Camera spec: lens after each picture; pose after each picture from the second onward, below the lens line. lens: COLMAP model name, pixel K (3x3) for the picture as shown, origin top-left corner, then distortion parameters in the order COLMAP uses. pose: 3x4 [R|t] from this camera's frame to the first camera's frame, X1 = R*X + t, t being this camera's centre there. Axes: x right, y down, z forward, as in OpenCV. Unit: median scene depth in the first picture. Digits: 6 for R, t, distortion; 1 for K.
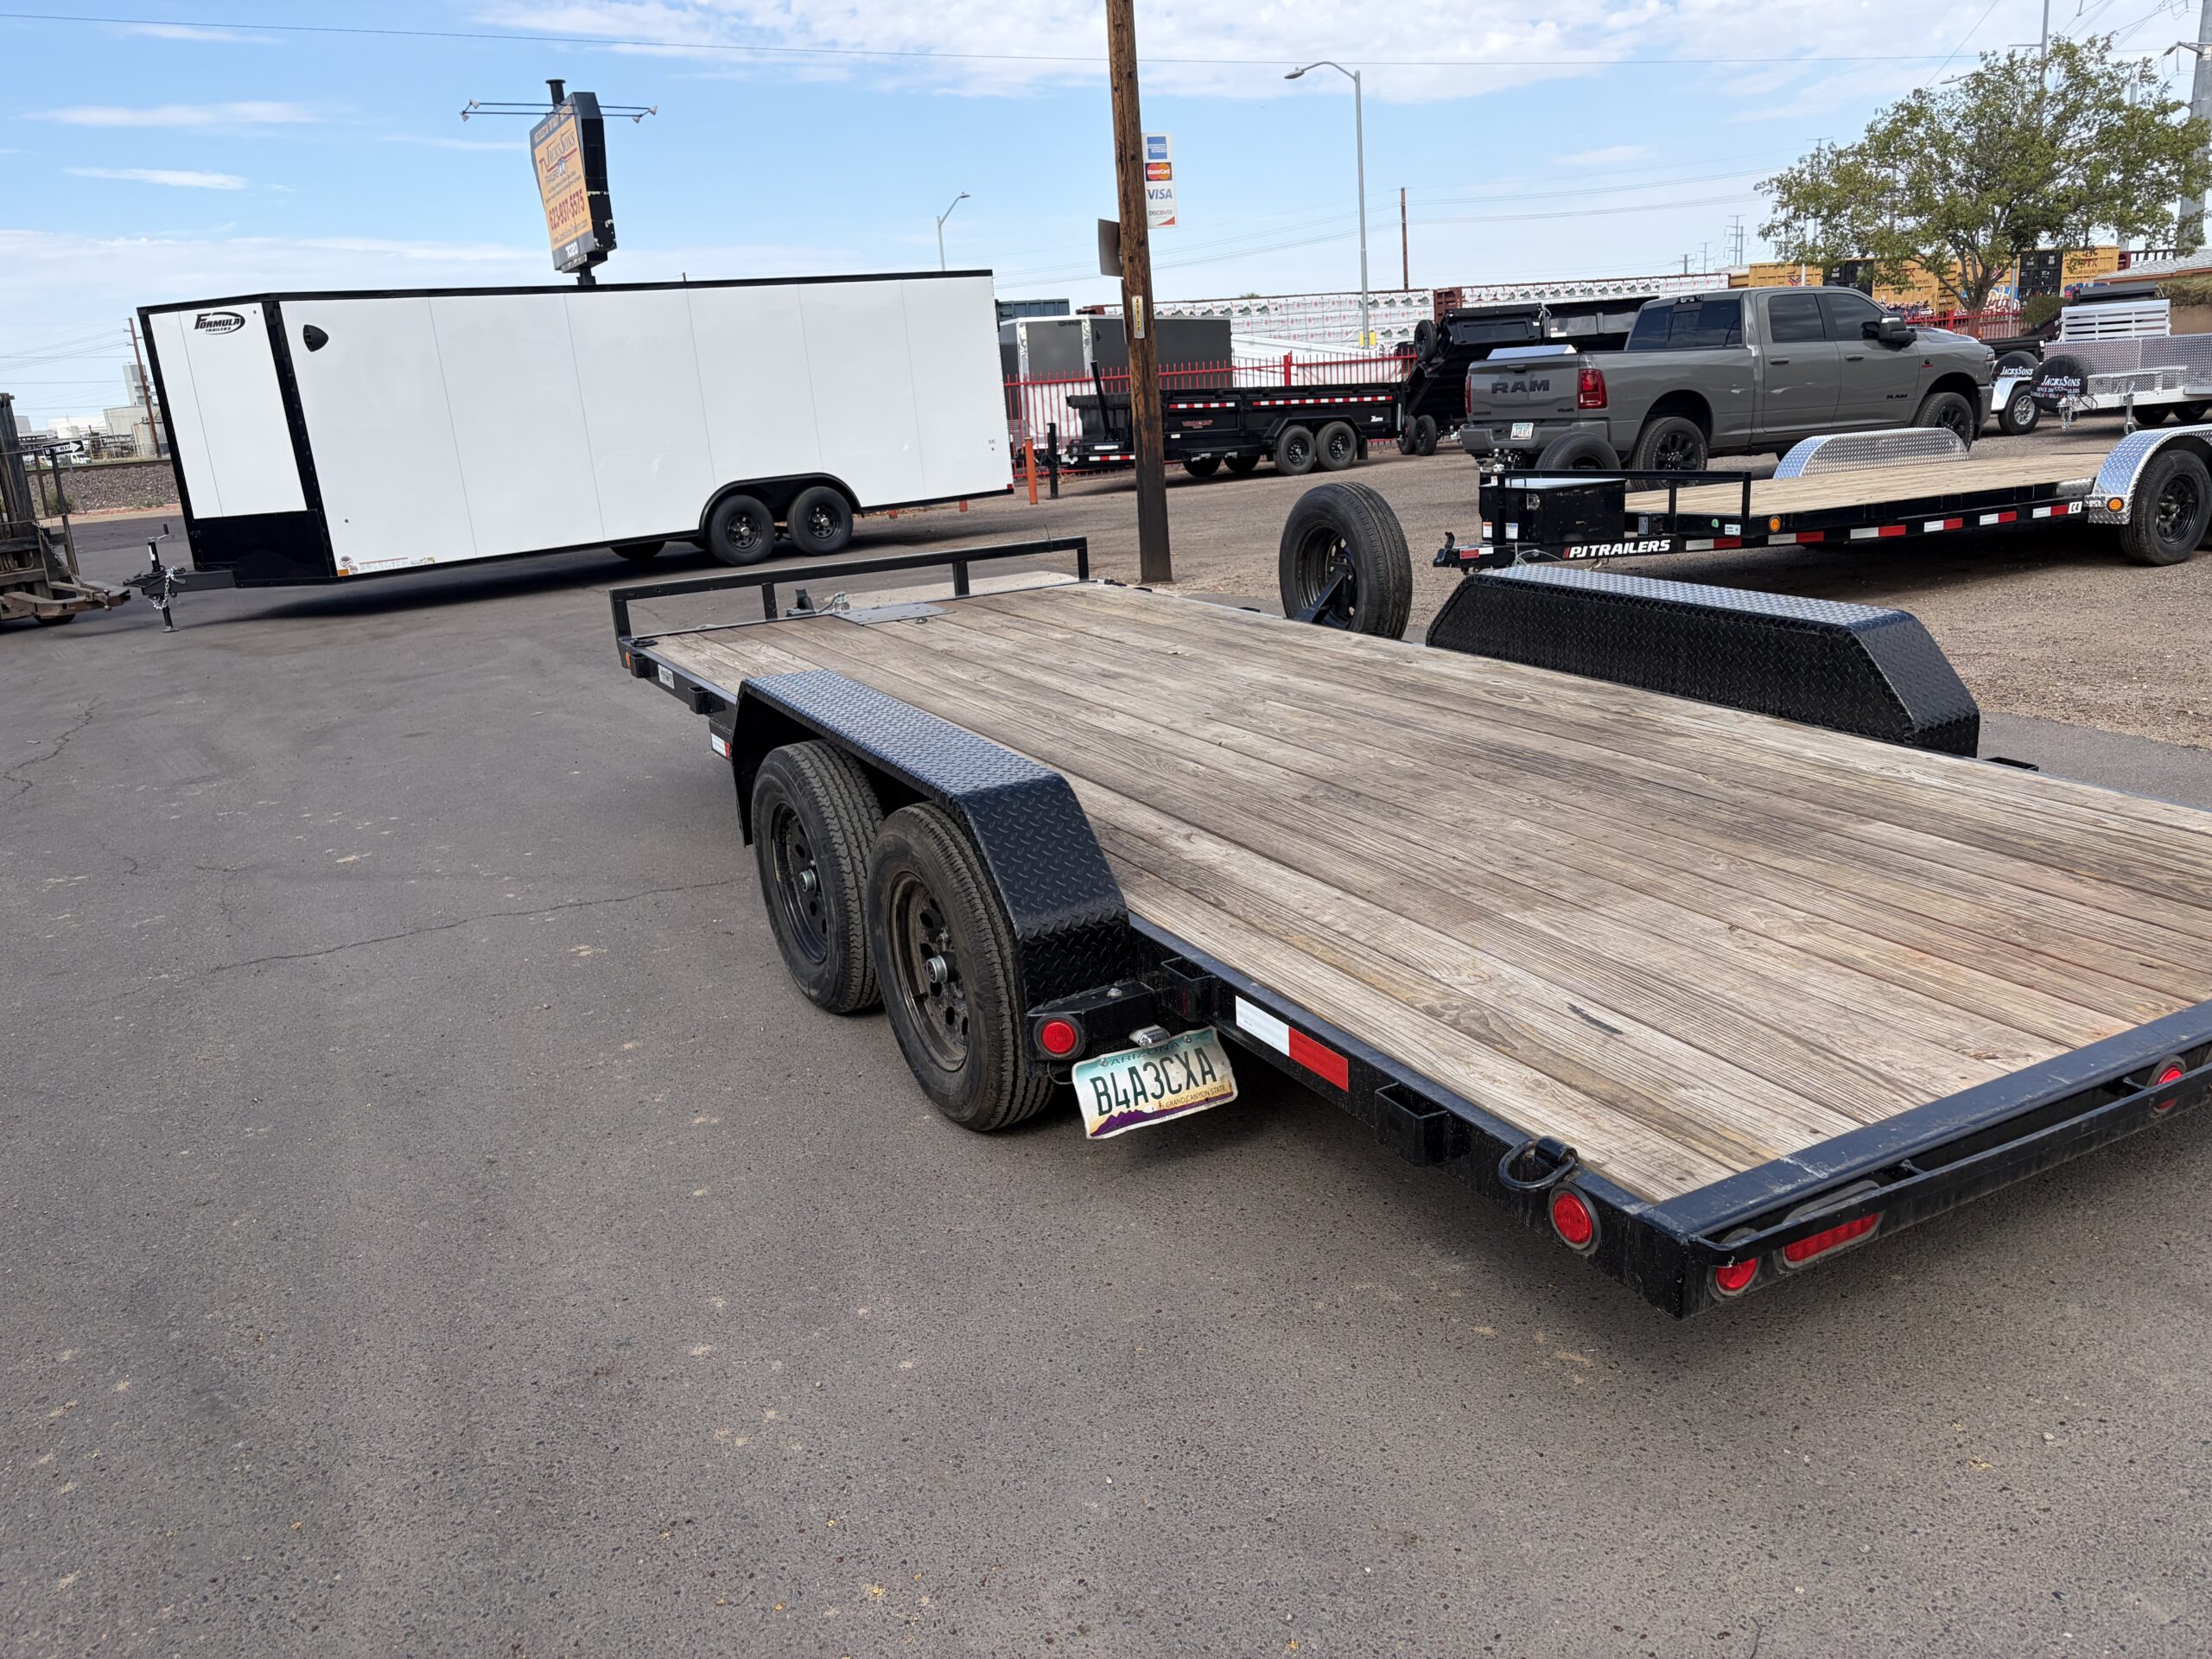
lens RADIAL K [[1686.0, 0, 1100.5], [0, 1686.0, 824.1], [0, 0, 1]] dist [0.052035, -0.054652]
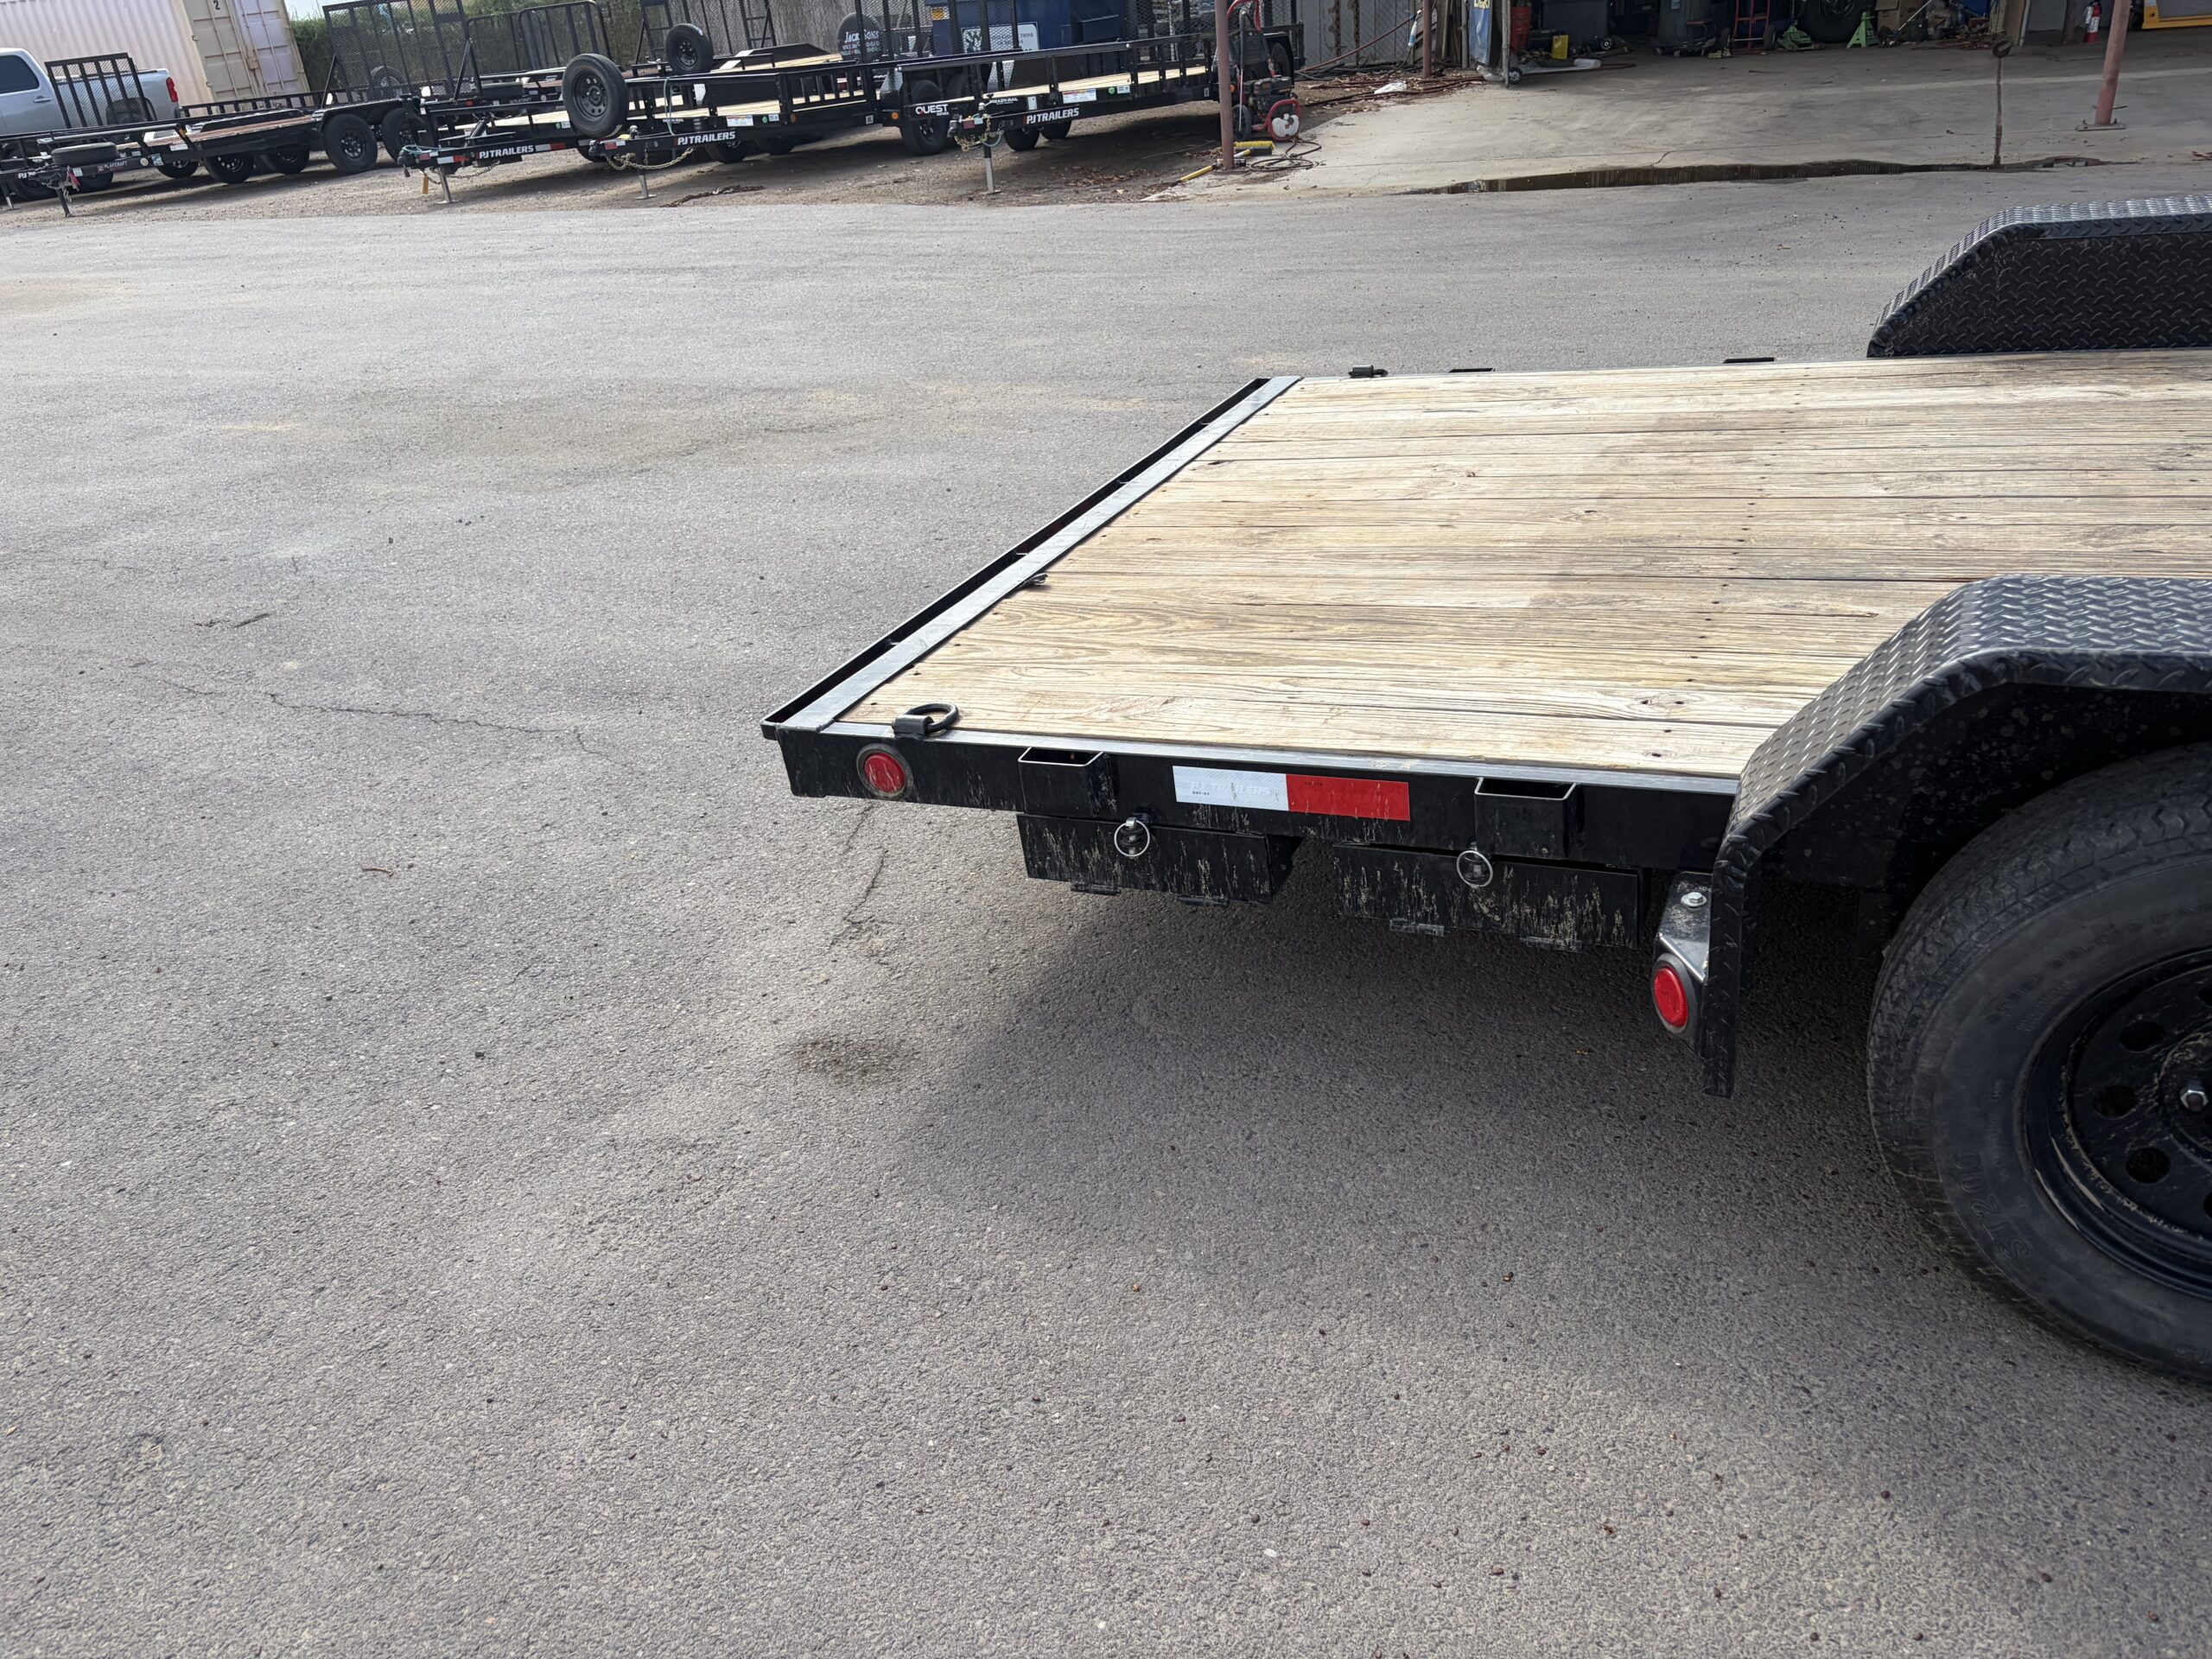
lens RADIAL K [[1686.0, 0, 1108.6], [0, 1686.0, 820.5], [0, 0, 1]] dist [0.052035, -0.054652]
pose [[-0.787239, 0.395322, -0.473261, 0.939564], [-0.011316, 0.758083, 0.652060, -0.382611], [0.616545, 0.518682, -0.592319, 1.318475]]
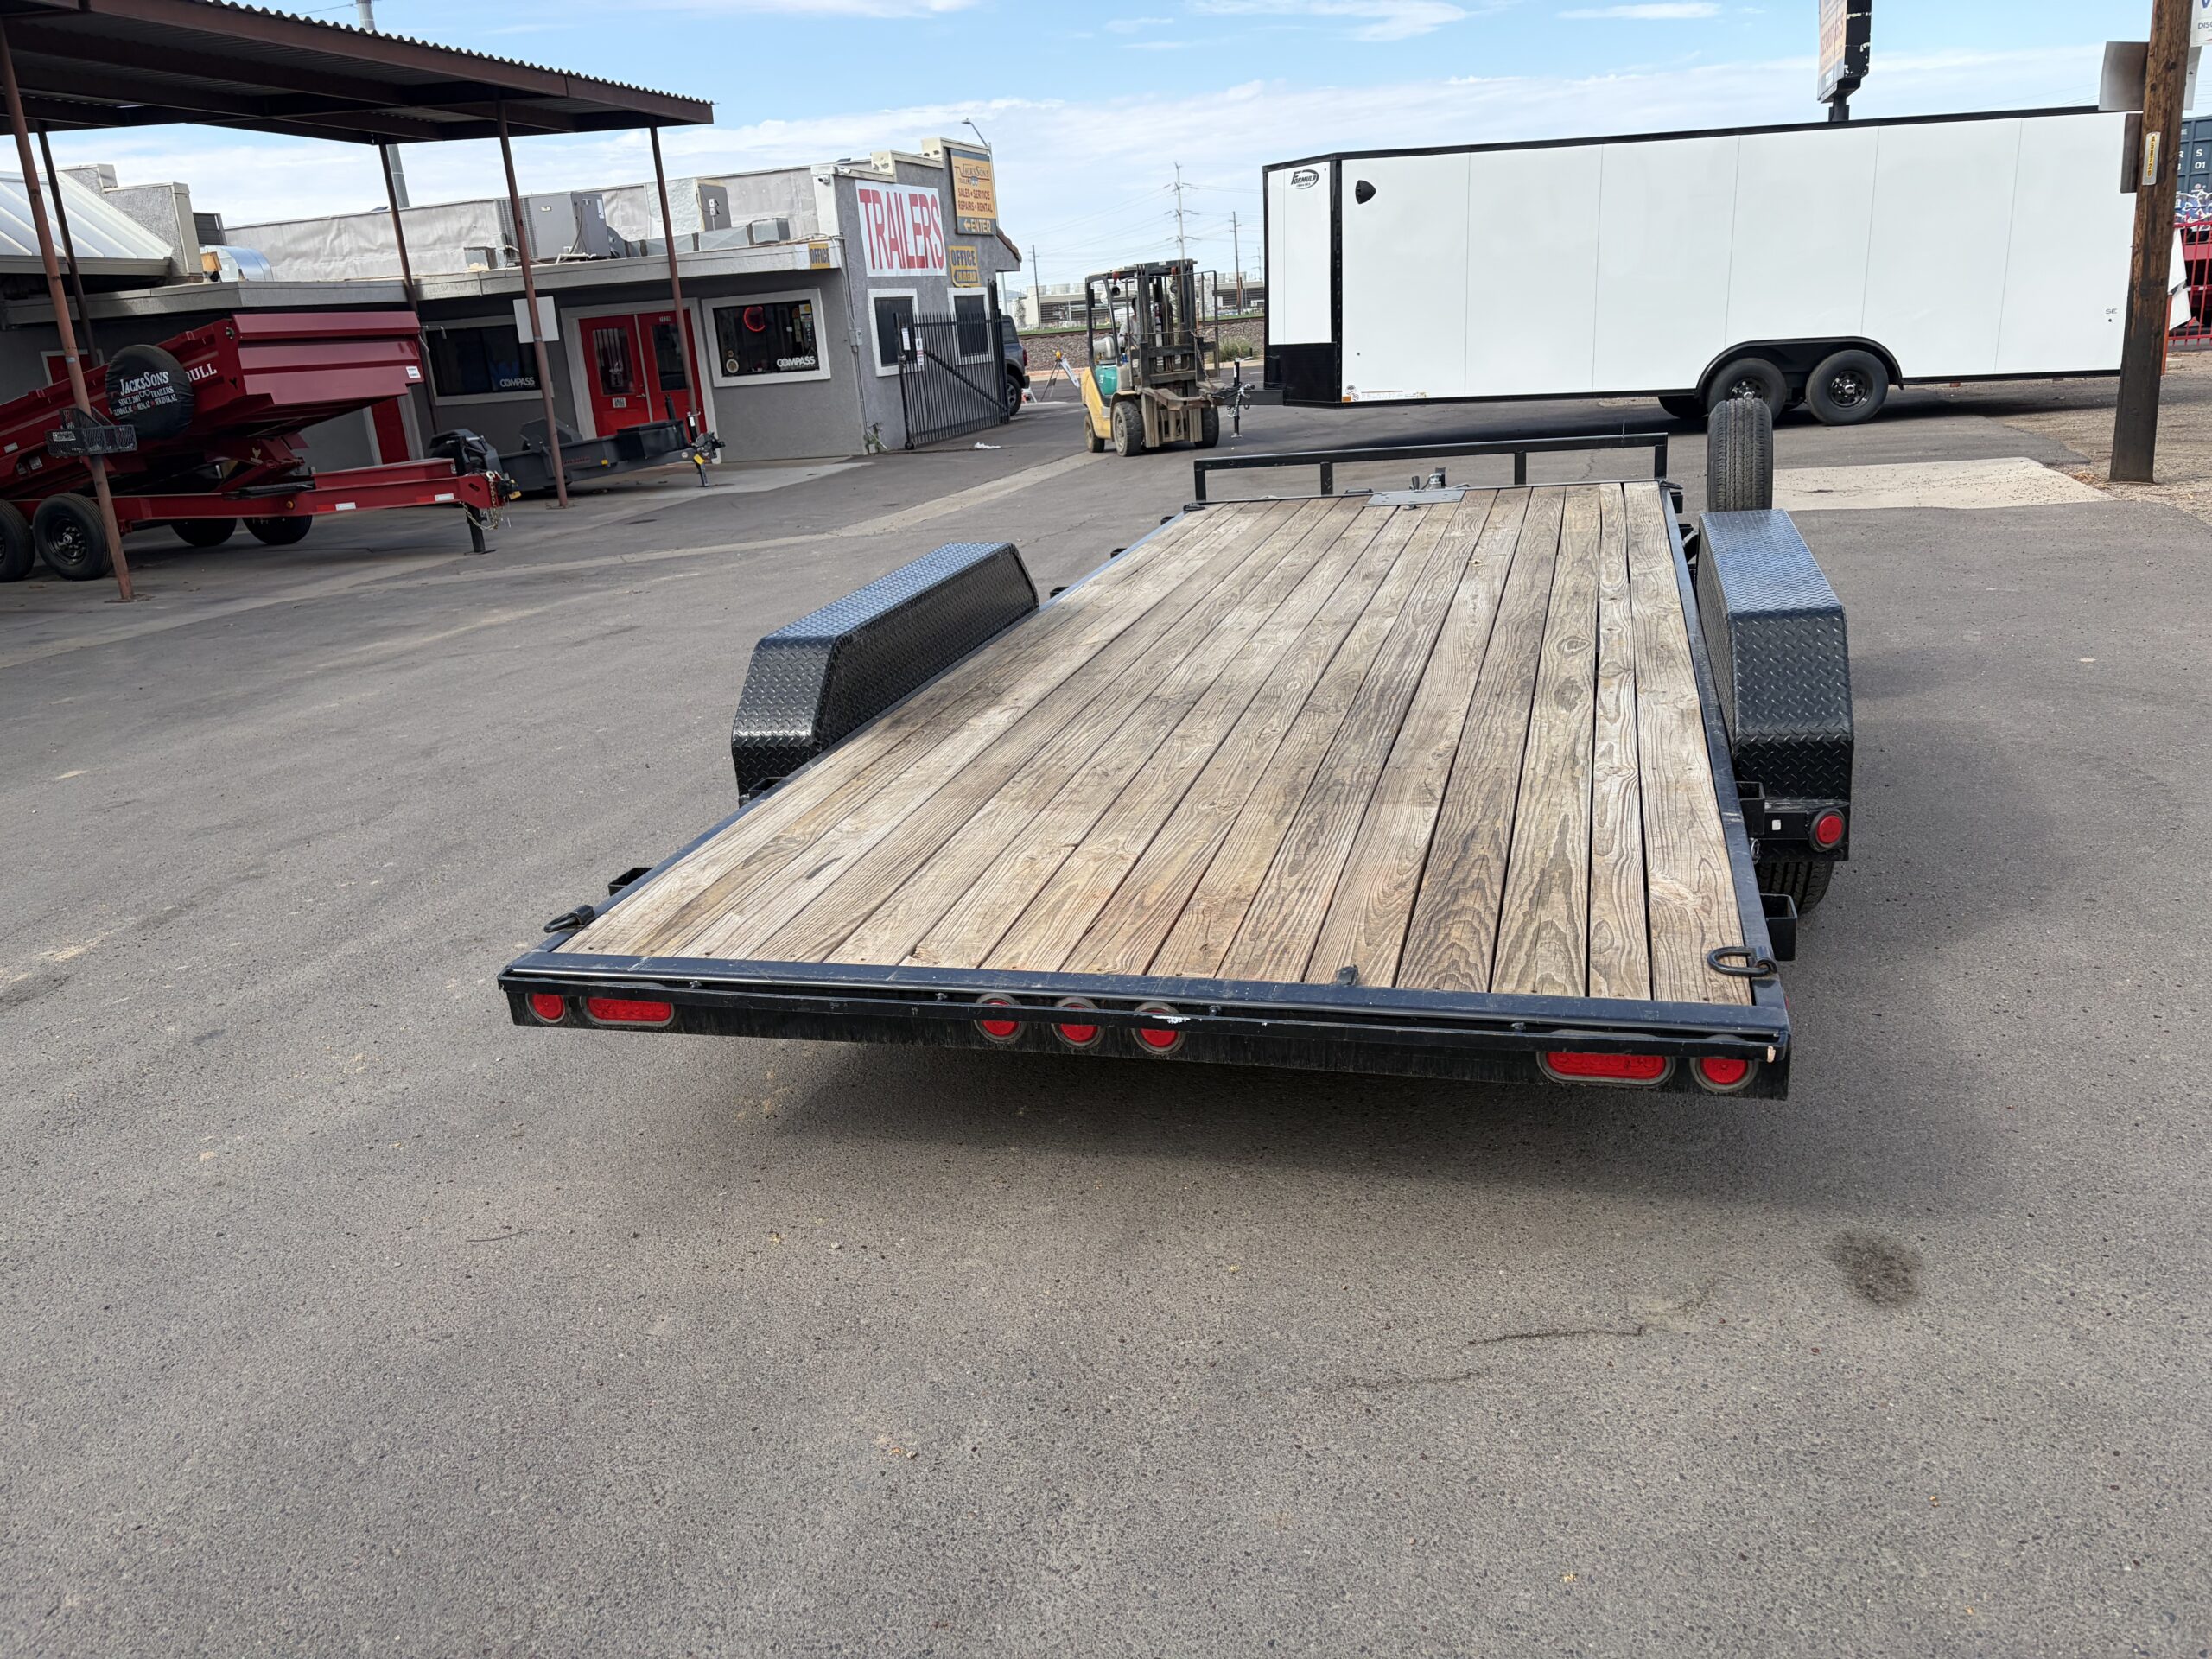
lens RADIAL K [[1686.0, 0, 1098.8], [0, 1686.0, 834.1], [0, 0, 1]] dist [0.052035, -0.054652]
pose [[0.716960, 0.220443, -0.661342, 0.943756], [-0.153978, 0.975331, 0.158177, -0.108052], [0.679896, -0.011575, 0.733217, 0.138519]]
